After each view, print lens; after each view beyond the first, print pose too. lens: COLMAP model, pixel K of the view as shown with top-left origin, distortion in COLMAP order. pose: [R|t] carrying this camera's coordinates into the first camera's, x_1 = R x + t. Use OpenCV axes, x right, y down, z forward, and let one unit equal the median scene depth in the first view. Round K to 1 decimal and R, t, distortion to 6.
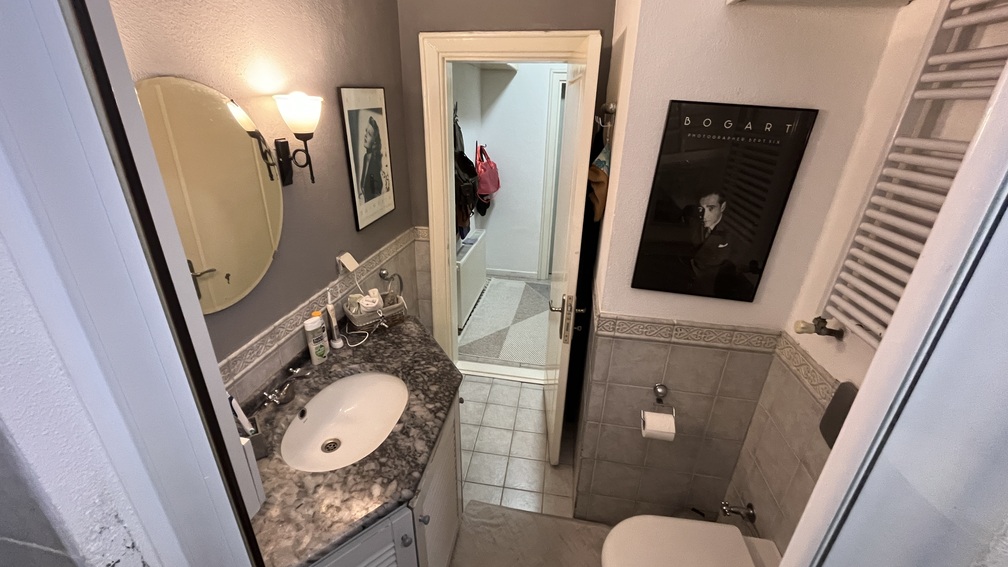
lens RADIAL K [[409.0, 0, 500.9], [0, 409.0, 280.5], [0, 0, 1]] dist [-0.000657, -0.000928]
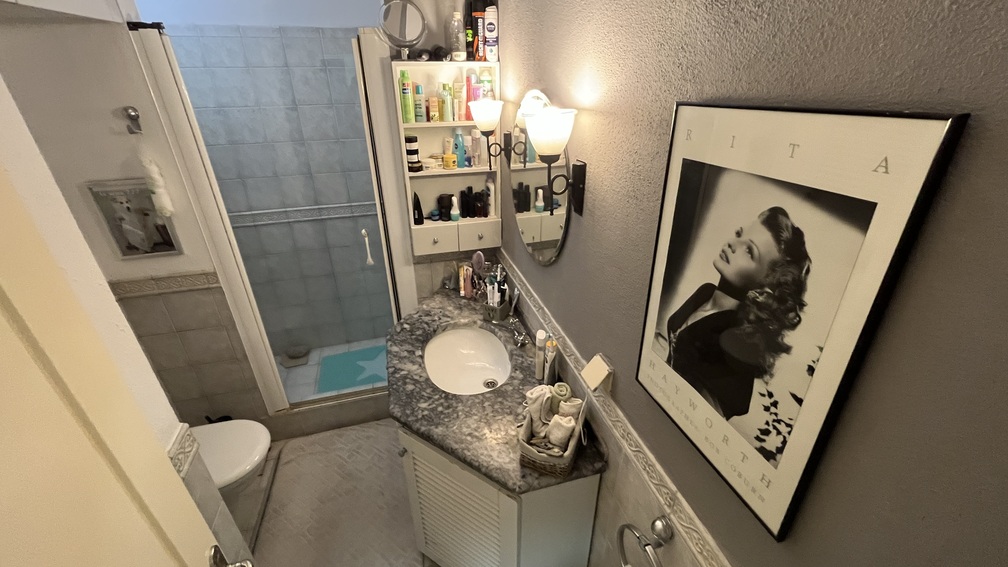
lens RADIAL K [[409.0, 0, 504.7], [0, 409.0, 282.7], [0, 0, 1]] dist [-0.000657, -0.000928]
pose [[-0.900551, 0.189702, -0.391179, -0.024920], [-0.180514, 0.655391, 0.733401, -0.727732], [0.395502, 0.731079, -0.555969, 1.504274]]
